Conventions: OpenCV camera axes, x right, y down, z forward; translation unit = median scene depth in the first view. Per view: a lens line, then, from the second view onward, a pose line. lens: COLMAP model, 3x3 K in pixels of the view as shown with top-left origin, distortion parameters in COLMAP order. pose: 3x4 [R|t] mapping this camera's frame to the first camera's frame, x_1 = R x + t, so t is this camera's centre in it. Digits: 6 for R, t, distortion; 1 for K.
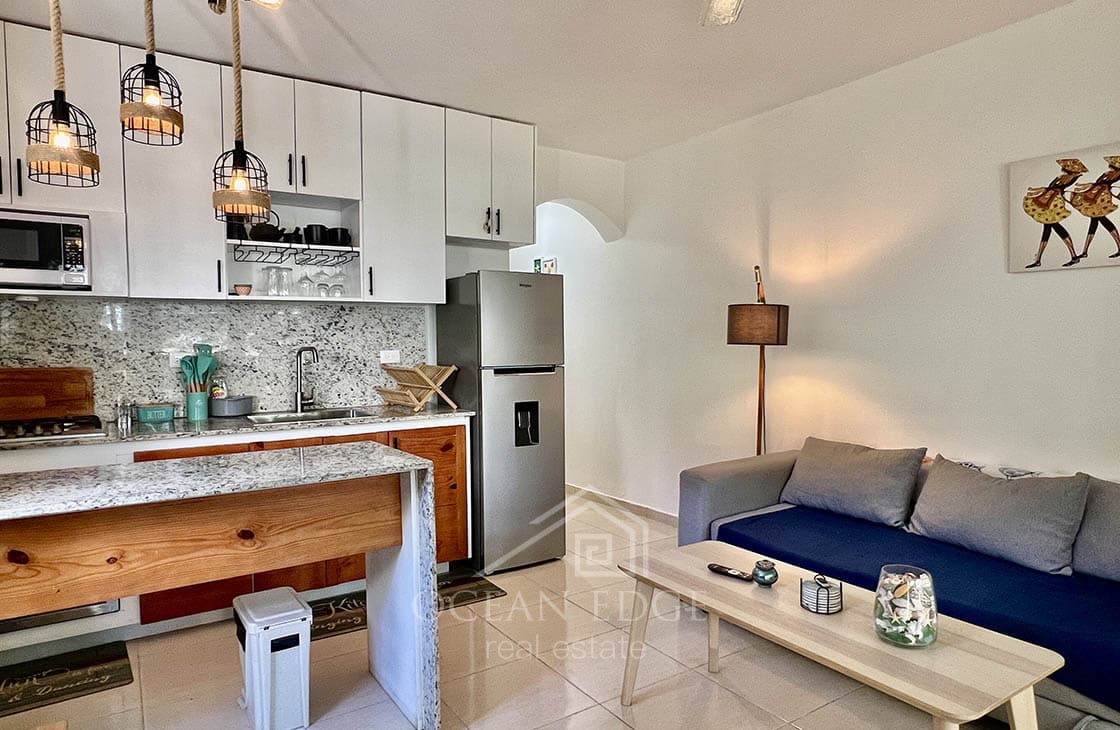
lens RADIAL K [[670.4, 0, 556.0], [0, 670.4, 374.5], [0, 0, 1]] dist [-0.002158, -0.001656]
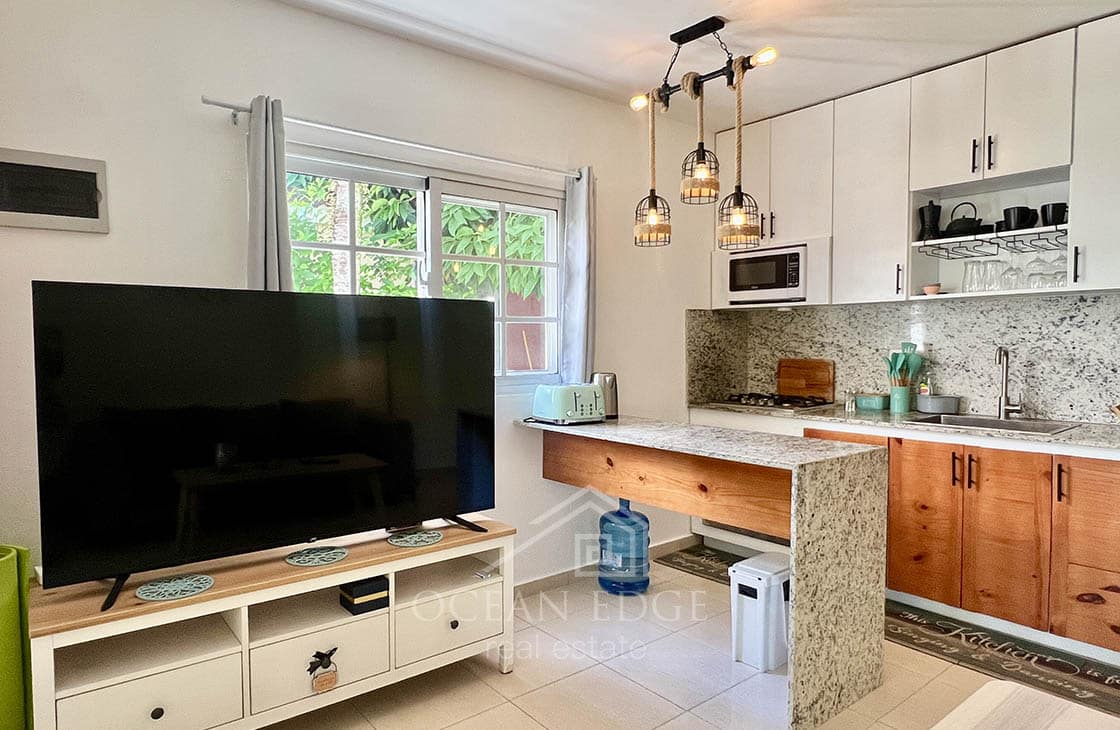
lens RADIAL K [[670.4, 0, 556.0], [0, 670.4, 374.5], [0, 0, 1]] dist [-0.002158, -0.001656]
pose [[0.091208, 0.057598, -0.994165, 0.476240], [-0.044617, 0.997560, 0.053701, -0.025999], [0.994832, 0.039458, 0.093556, 0.333687]]
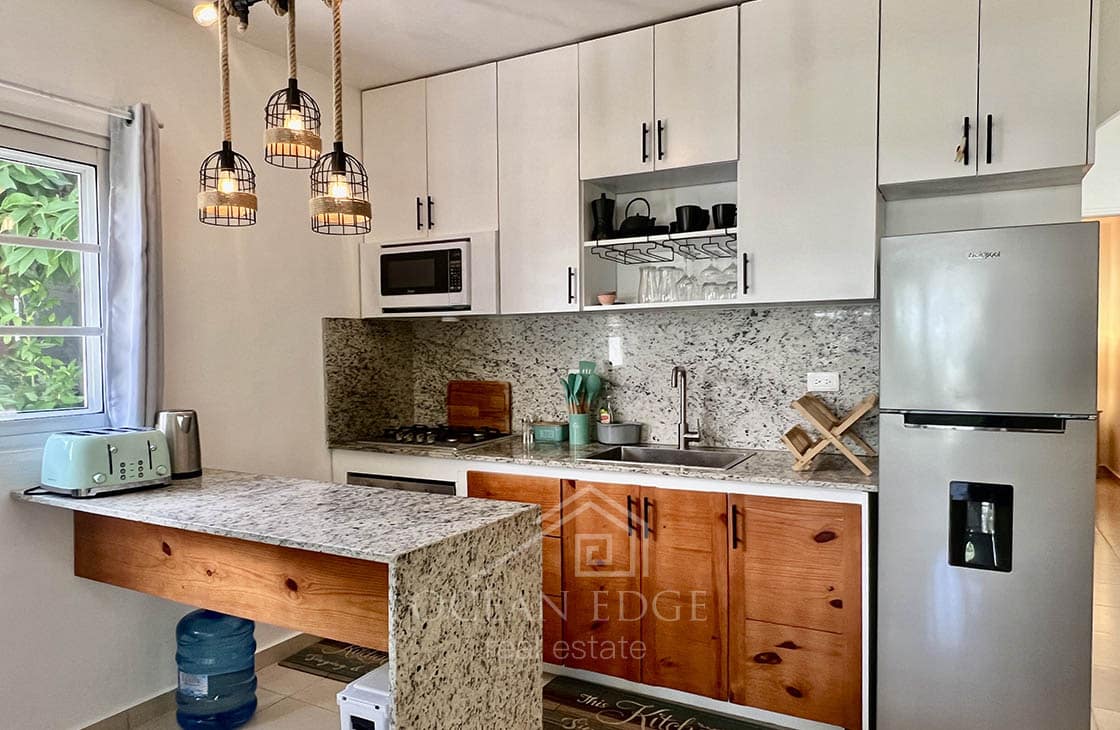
lens RADIAL K [[740.5, 0, 557.3], [0, 740.5, 377.3], [0, 0, 1]] dist [-0.002519, -0.003151]
pose [[0.462958, 0.037930, -0.885568, 0.329161], [-0.039461, 0.998975, 0.022158, -0.042975], [0.885502, 0.024687, 0.463980, 0.491545]]
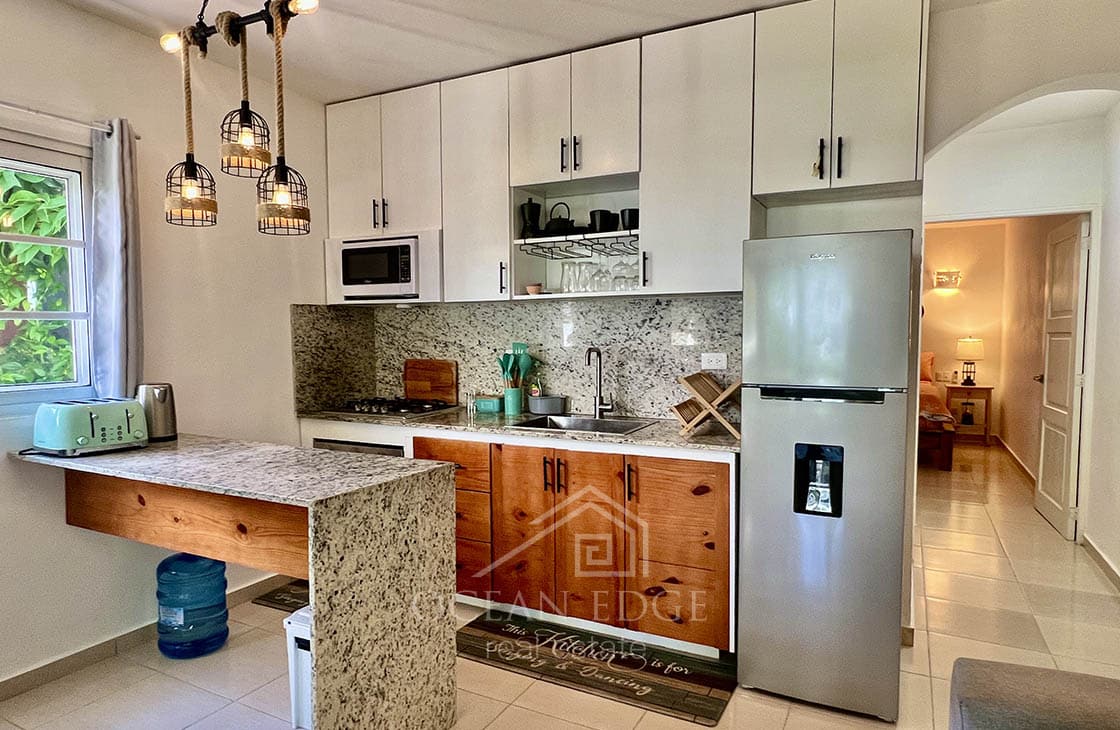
lens RADIAL K [[670.4, 0, 556.0], [0, 670.4, 374.5], [0, 0, 1]] dist [-0.002158, -0.001656]
pose [[0.482257, 0.062299, -0.873812, 0.408751], [-0.043319, 0.997944, 0.047241, -0.046627], [0.874958, 0.015070, 0.483964, 0.530849]]
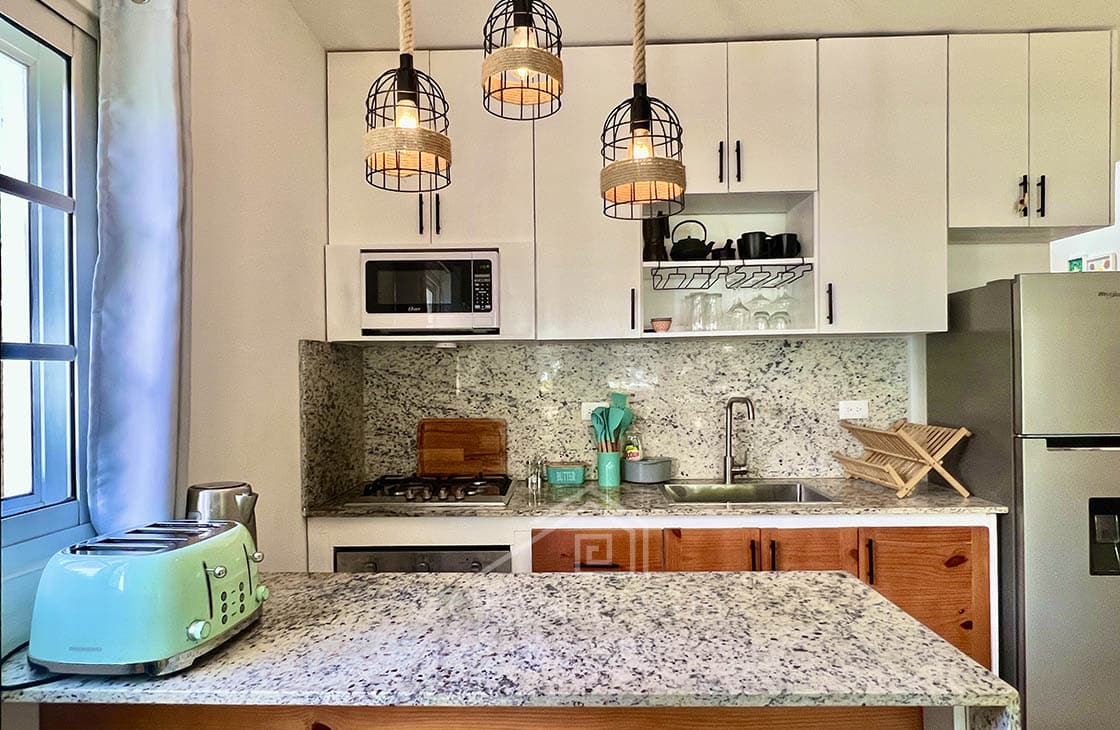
lens RADIAL K [[670.4, 0, 556.0], [0, 670.4, 374.5], [0, 0, 1]] dist [-0.002158, -0.001656]
pose [[0.814515, -0.004250, -0.580127, -0.108369], [-0.022610, 0.998981, -0.039065, -0.033610], [0.579702, 0.044936, 0.813589, 0.281753]]
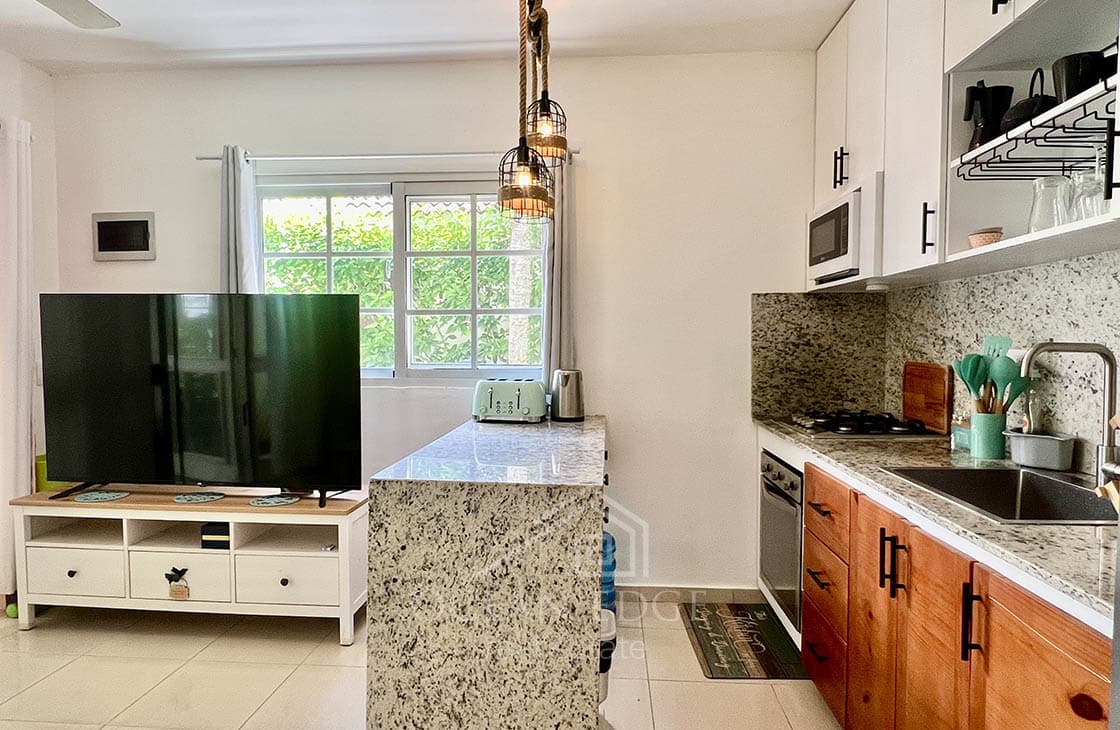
lens RADIAL K [[670.4, 0, 556.0], [0, 670.4, 374.5], [0, 0, 1]] dist [-0.002158, -0.001656]
pose [[-0.616286, 0.045762, -0.786192, 0.195068], [-0.036146, 0.995614, 0.086286, -0.047507], [0.786692, 0.081595, -0.611929, 1.031453]]
